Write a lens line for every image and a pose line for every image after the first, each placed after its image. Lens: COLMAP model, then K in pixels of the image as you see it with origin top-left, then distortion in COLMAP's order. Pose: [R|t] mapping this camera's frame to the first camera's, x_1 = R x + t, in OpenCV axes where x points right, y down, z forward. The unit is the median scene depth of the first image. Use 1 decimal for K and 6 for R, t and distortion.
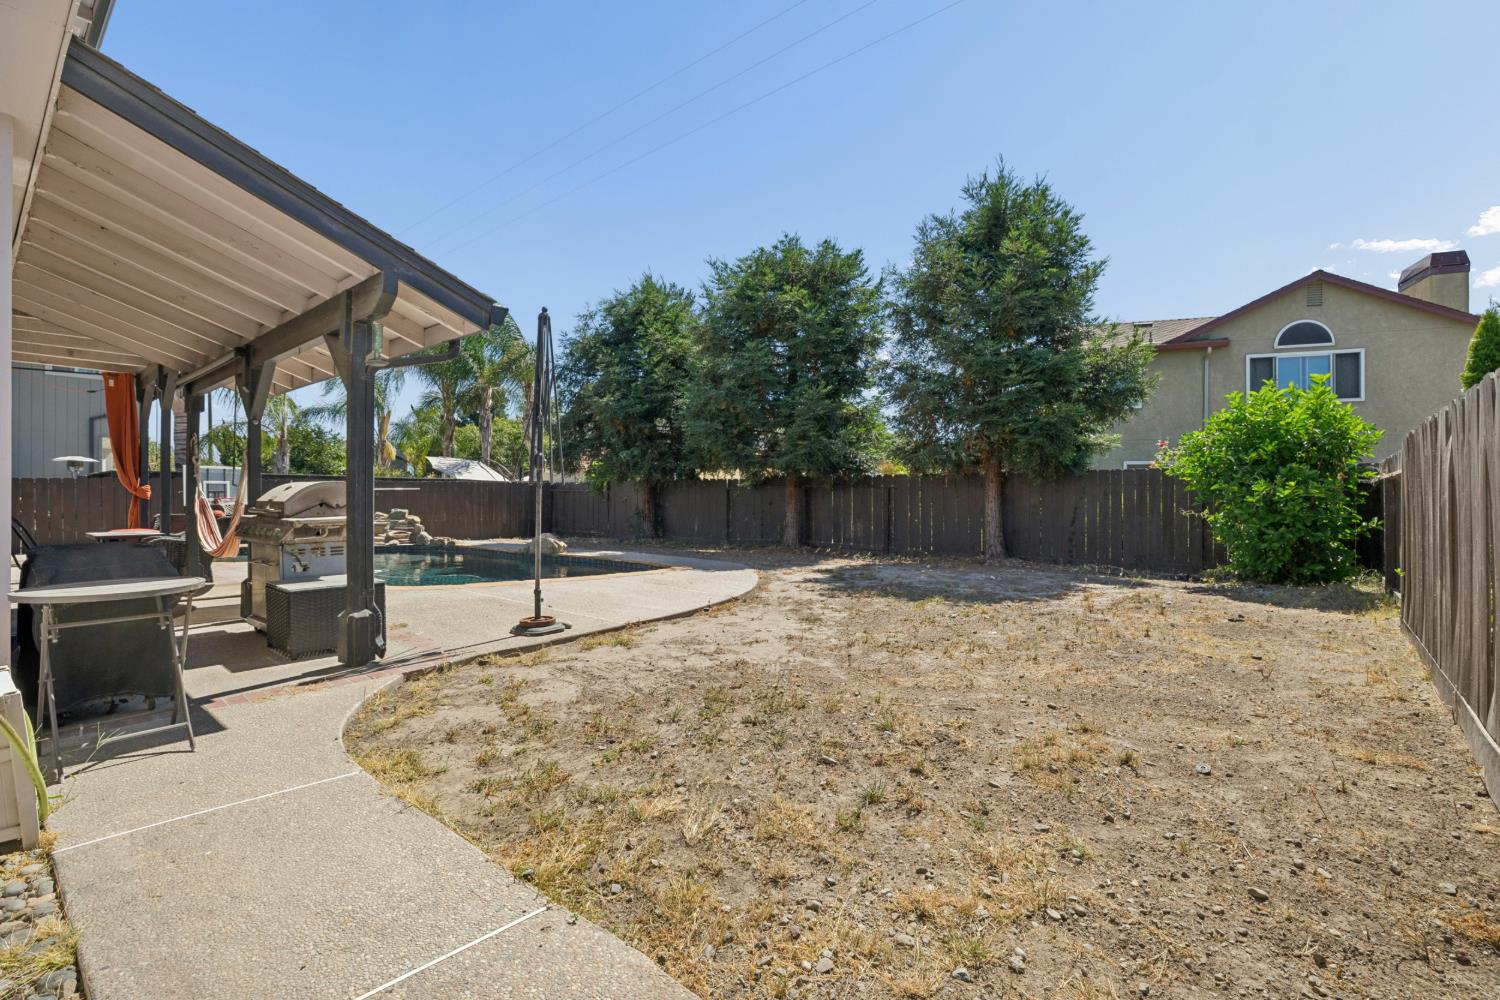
lens RADIAL K [[735.8, 0, 750.0], [0, 735.8, 500.0], [0, 0, 1]] dist [-0.004561, -0.000338]
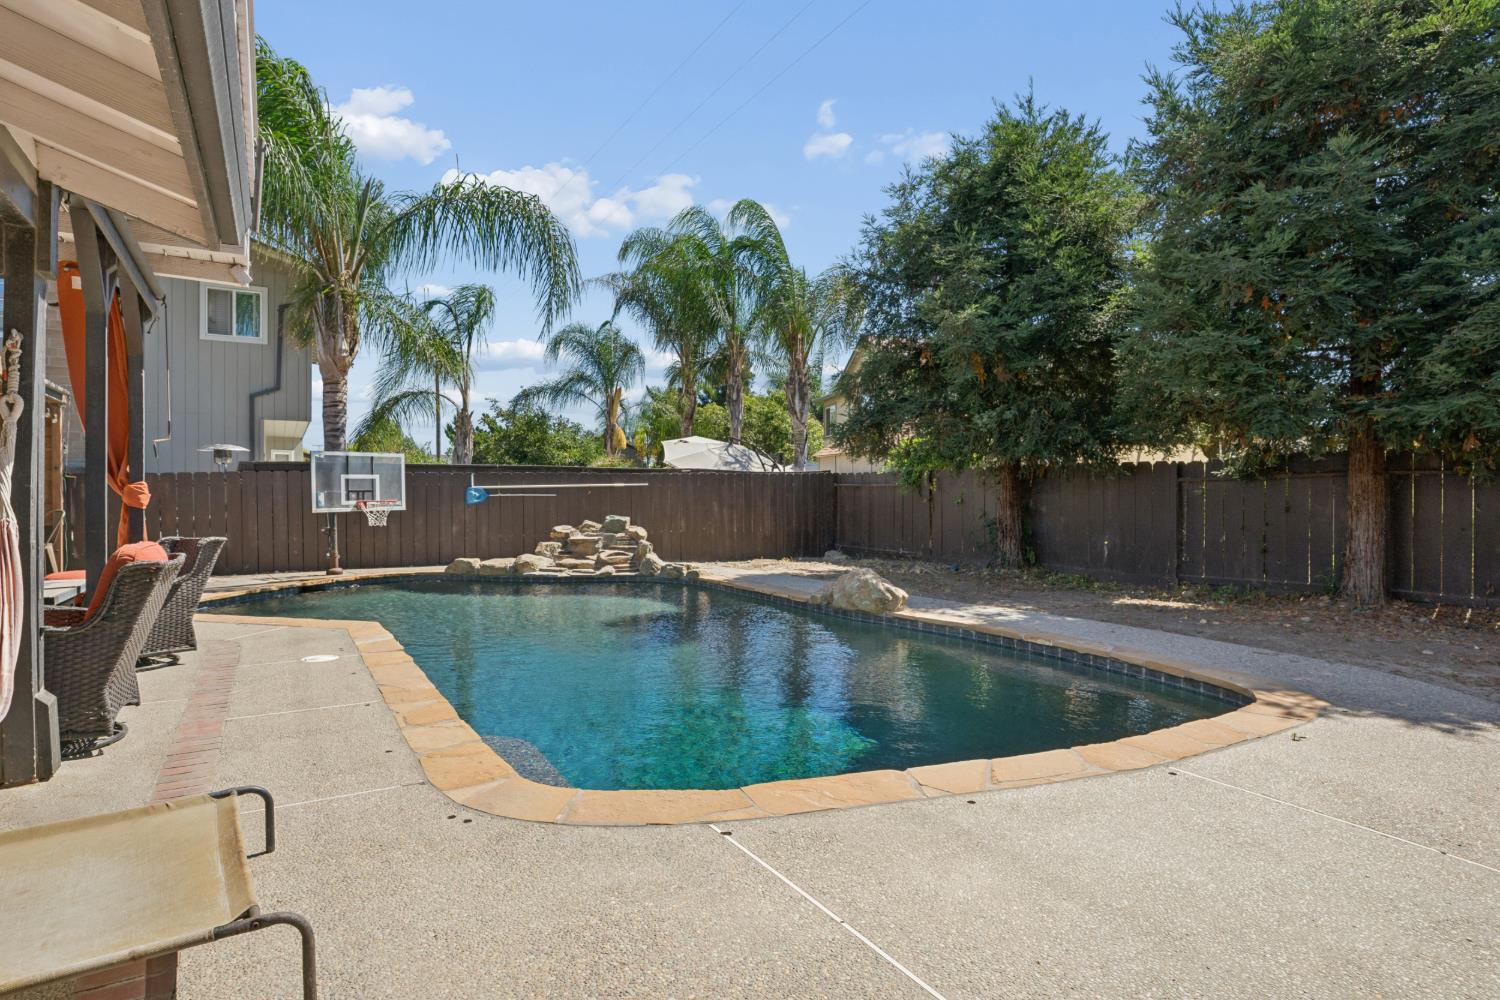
lens RADIAL K [[827.5, 0, 750.0], [0, 827.5, 500.0], [0, 0, 1]] dist [-0.001307, -0.000129]
pose [[0.950820, -0.001552, -0.309741, -0.136574], [0.003641, 0.999974, 0.006167, -0.005436], [0.309723, -0.006991, 0.950801, 0.333468]]
